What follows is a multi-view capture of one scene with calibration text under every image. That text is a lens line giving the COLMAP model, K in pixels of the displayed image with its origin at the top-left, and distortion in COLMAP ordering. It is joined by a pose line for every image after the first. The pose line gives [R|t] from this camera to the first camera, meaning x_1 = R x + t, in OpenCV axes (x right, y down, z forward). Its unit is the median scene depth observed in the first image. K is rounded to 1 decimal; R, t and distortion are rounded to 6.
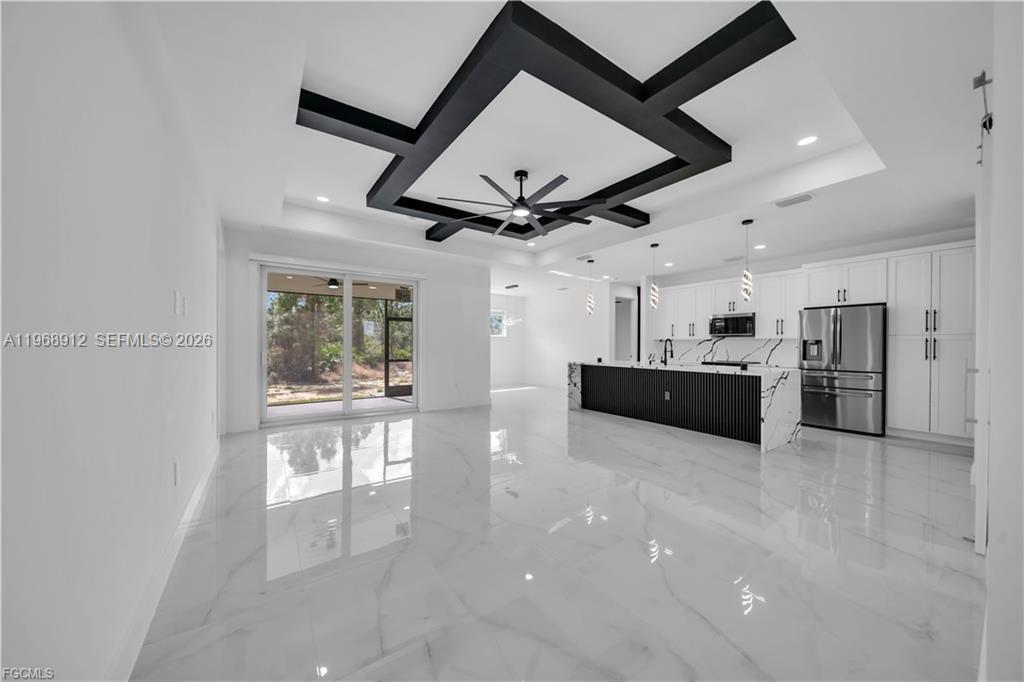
lens RADIAL K [[356.1, 0, 514.0], [0, 356.1, 343.8], [0, 0, 1]] dist [0.002260, 0.000139]
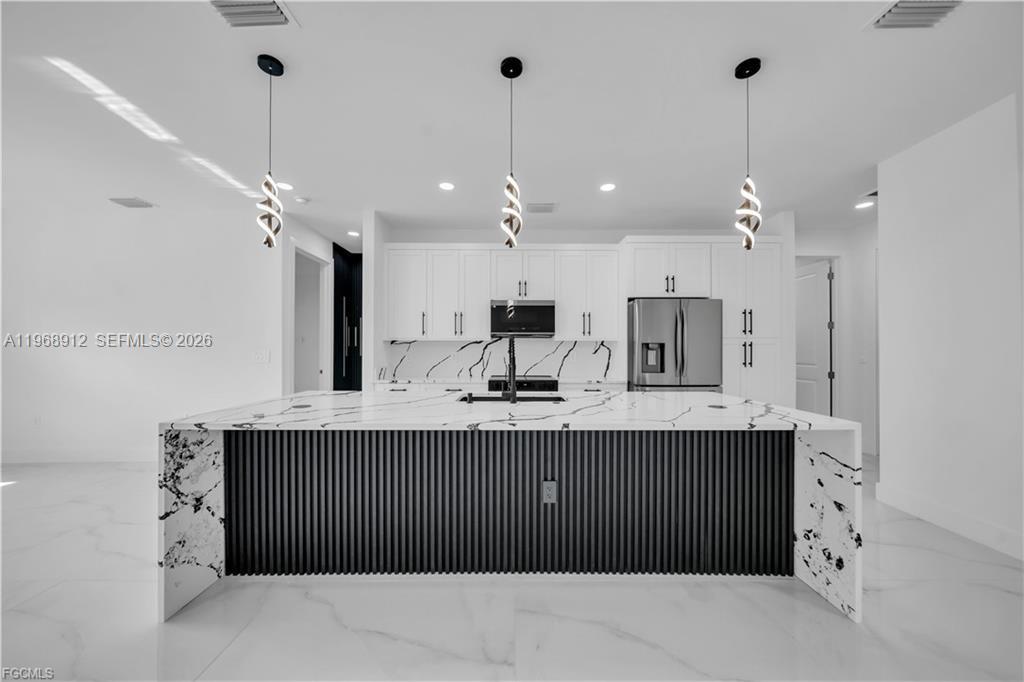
lens RADIAL K [[356.1, 0, 512.3], [0, 356.1, 342.7], [0, 0, 1]] dist [0.002260, 0.000139]
pose [[0.569524, 0.006195, 0.821951, 0.084949], [-0.000168, 0.999972, -0.007420, -0.005006], [-0.821974, 0.004087, 0.569510, 0.656371]]
